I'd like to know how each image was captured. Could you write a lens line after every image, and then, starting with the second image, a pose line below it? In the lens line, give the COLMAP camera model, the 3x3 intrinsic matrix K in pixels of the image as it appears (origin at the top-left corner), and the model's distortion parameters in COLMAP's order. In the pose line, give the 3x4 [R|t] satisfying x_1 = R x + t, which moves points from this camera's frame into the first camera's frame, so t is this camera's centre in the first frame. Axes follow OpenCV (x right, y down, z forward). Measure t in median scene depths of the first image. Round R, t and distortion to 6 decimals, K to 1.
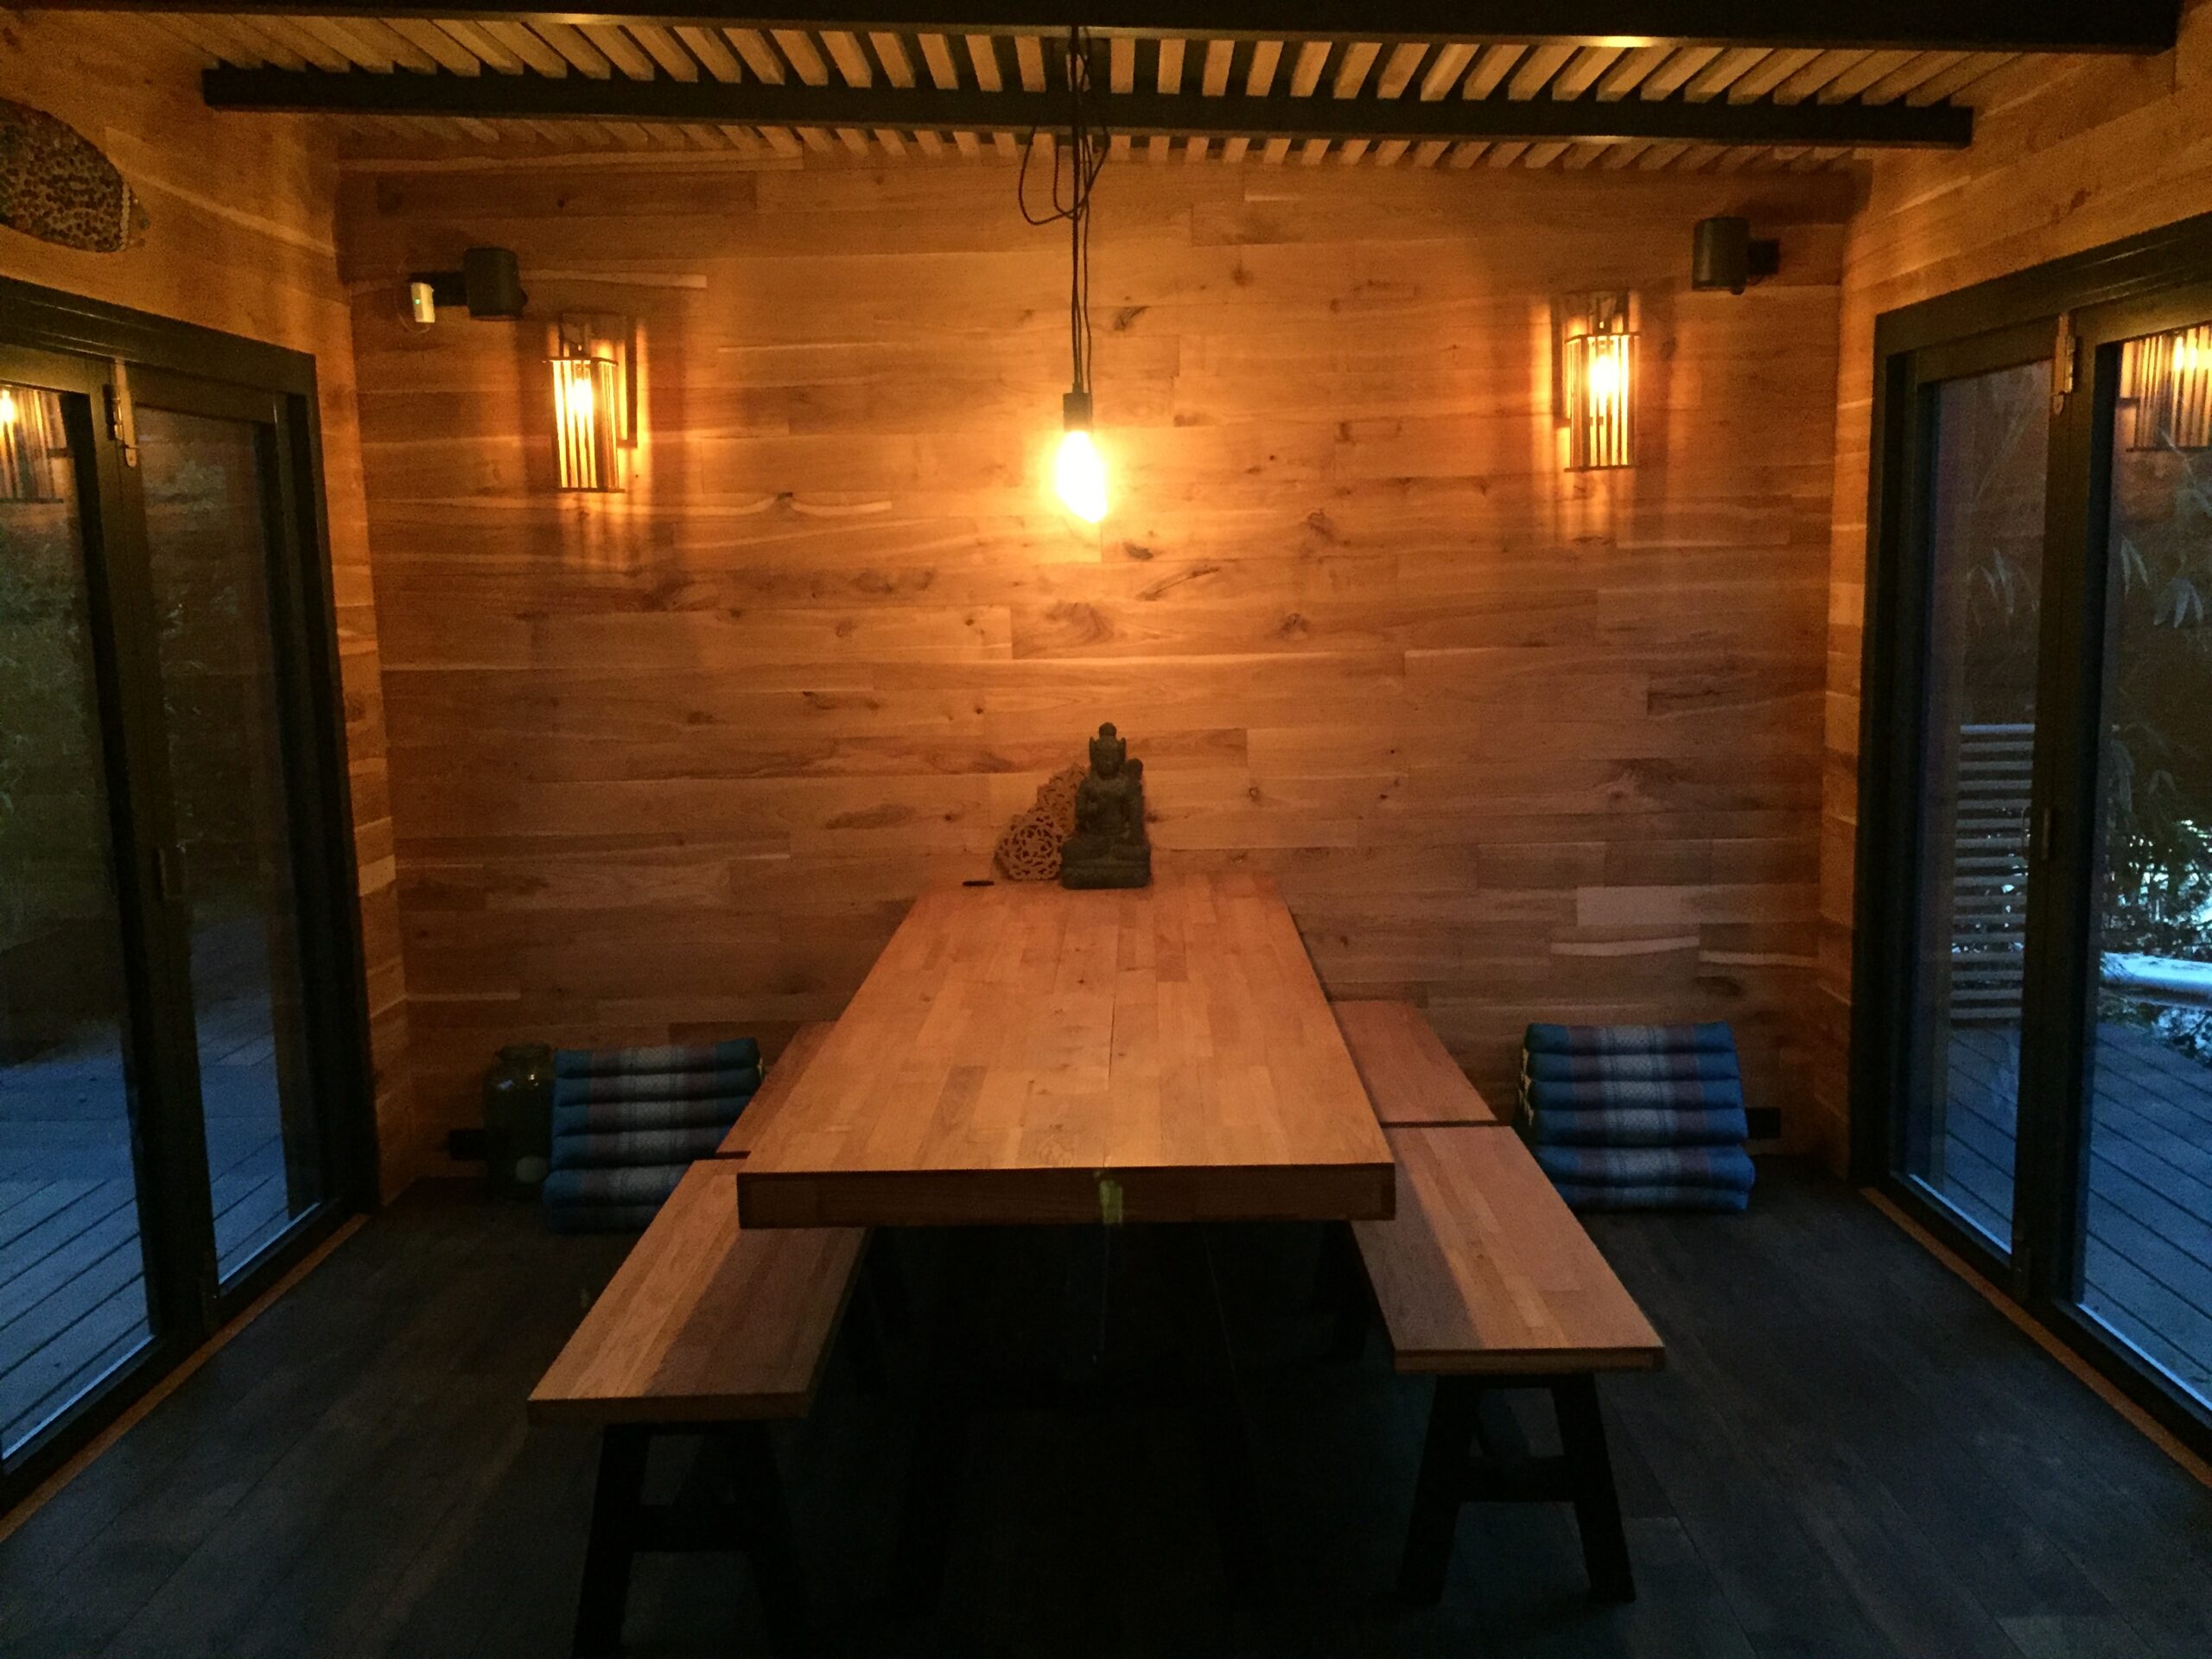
lens RADIAL K [[1878.0, 0, 1100.4], [0, 1878.0, 833.7], [0, 0, 1]] dist [0.071960, -0.087283]
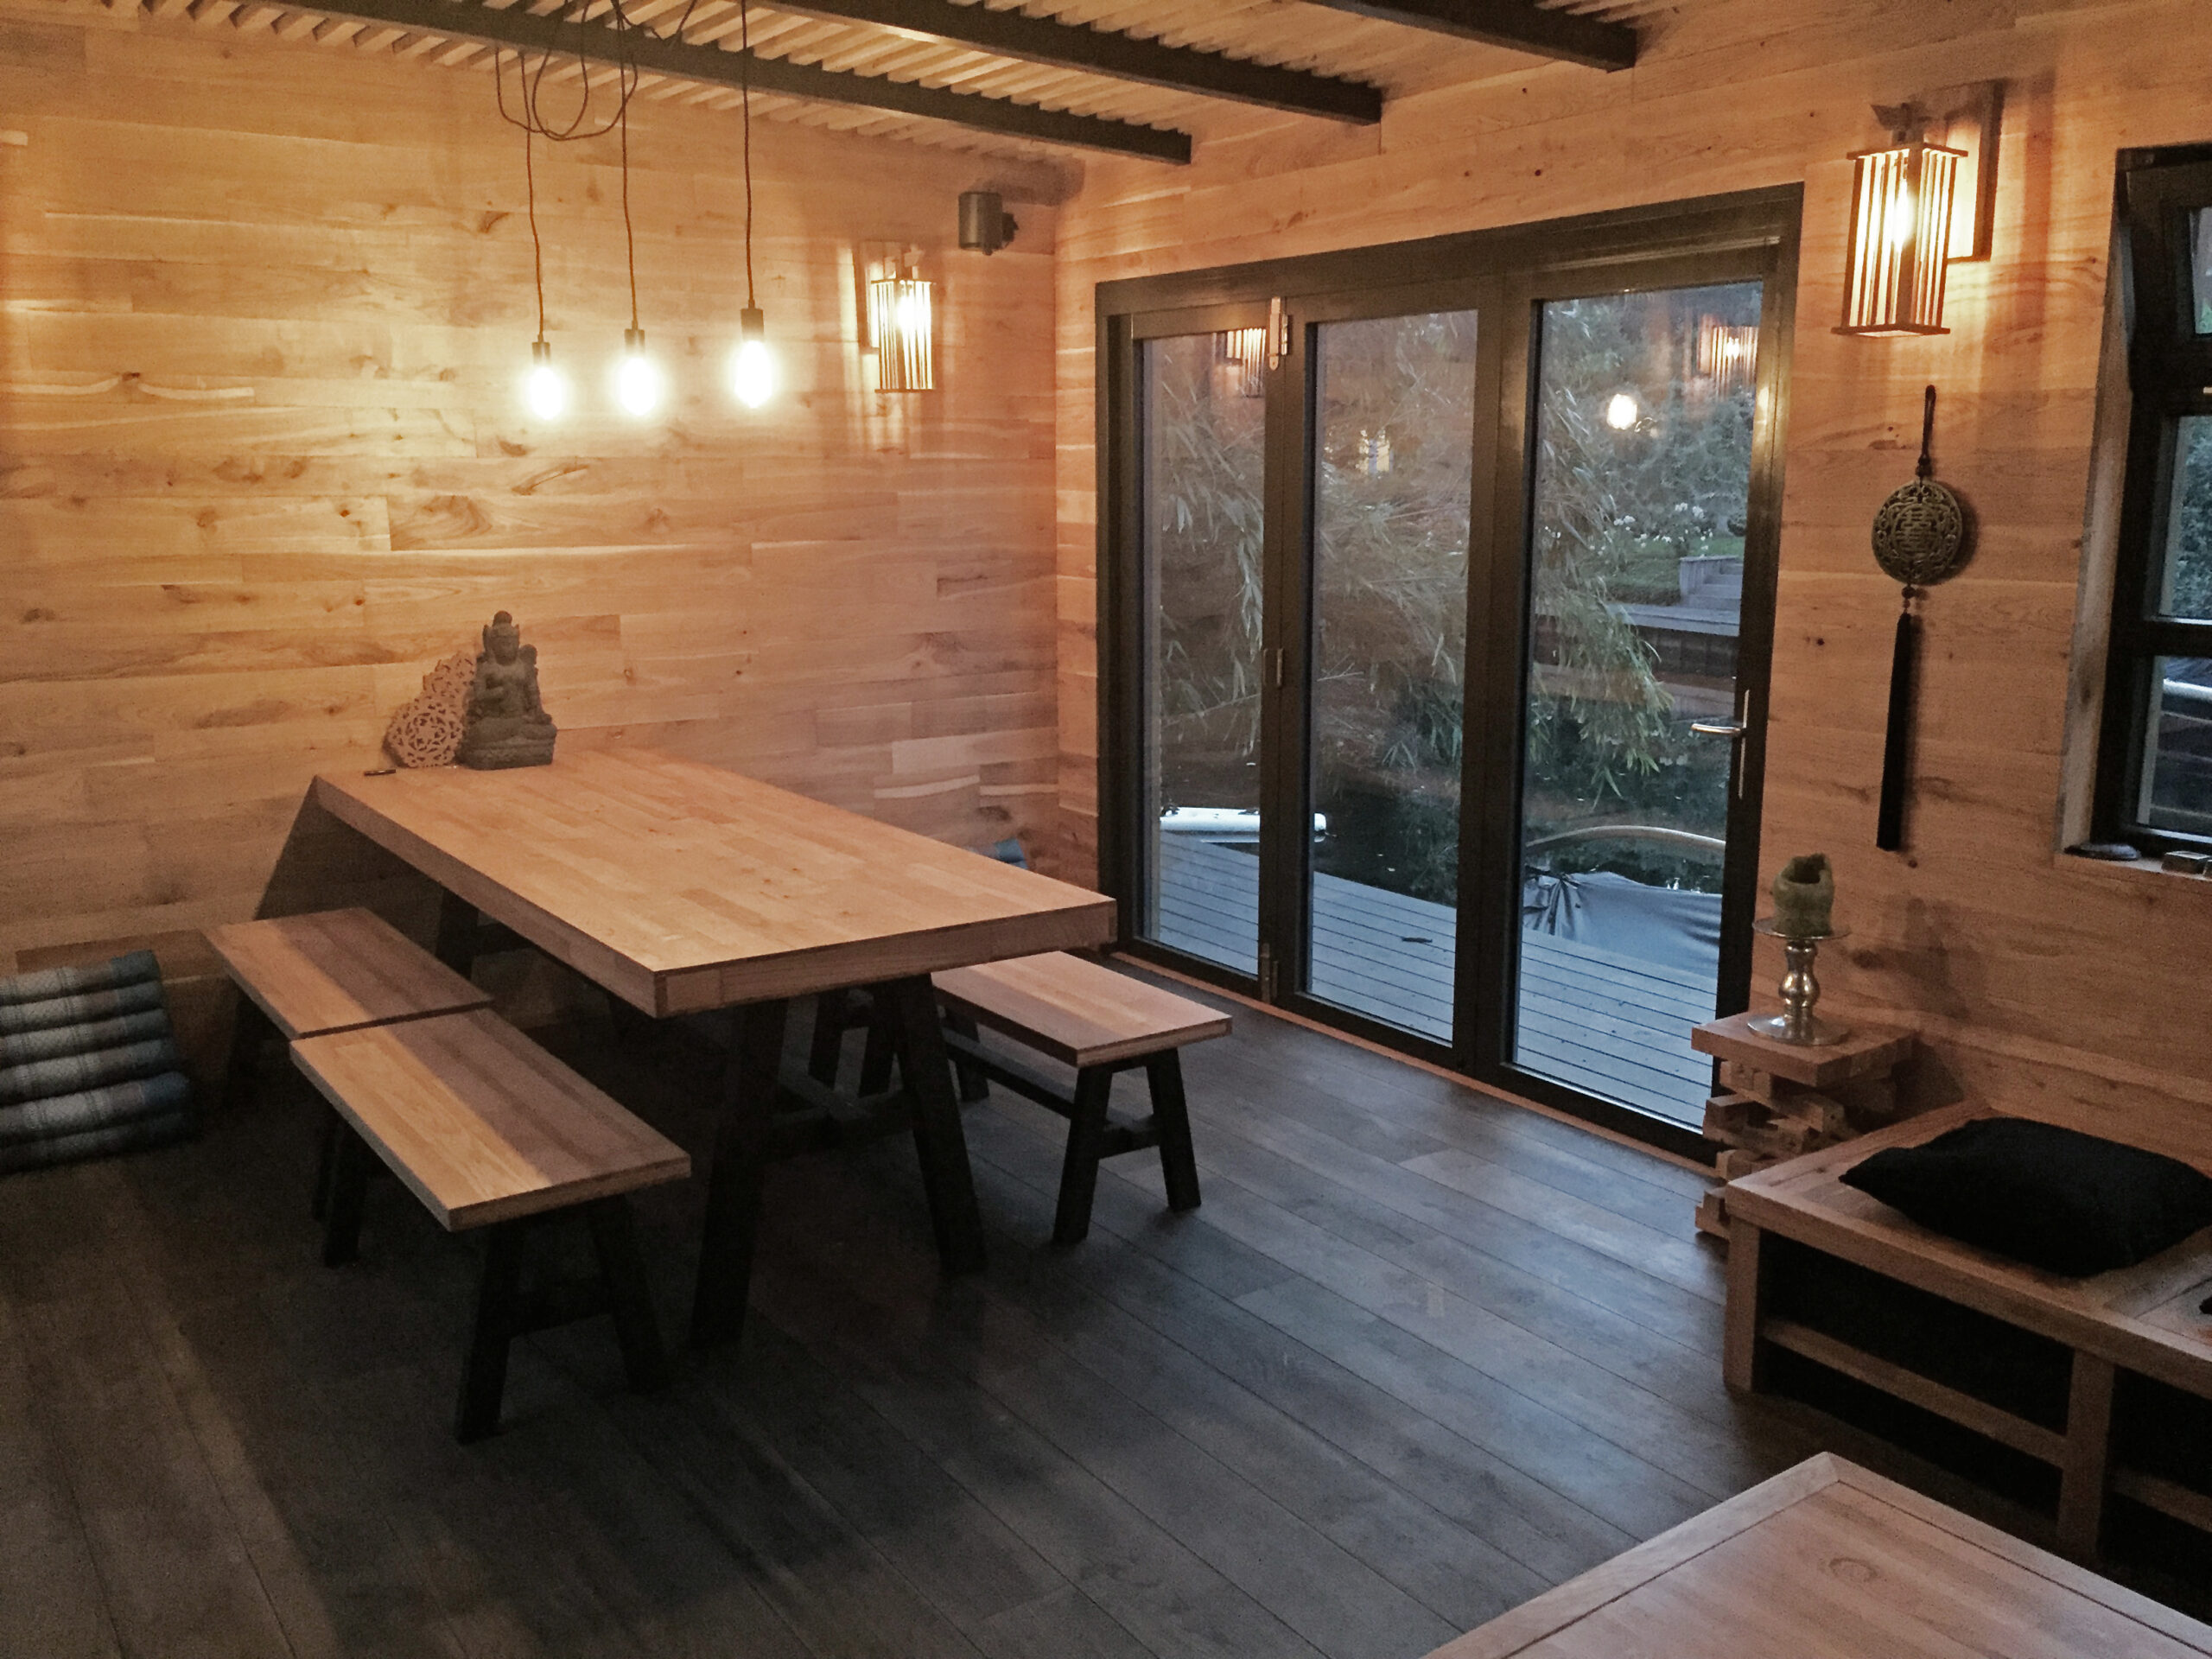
lens RADIAL K [[1878.0, 0, 1100.4], [0, 1878.0, 833.7], [0, 0, 1]] dist [0.071960, -0.087283]
pose [[0.815935, -0.089874, 0.571115, -0.336110], [0.066075, 0.995867, 0.062316, 0.021406], [-0.574355, -0.013110, 0.818501, -0.062059]]
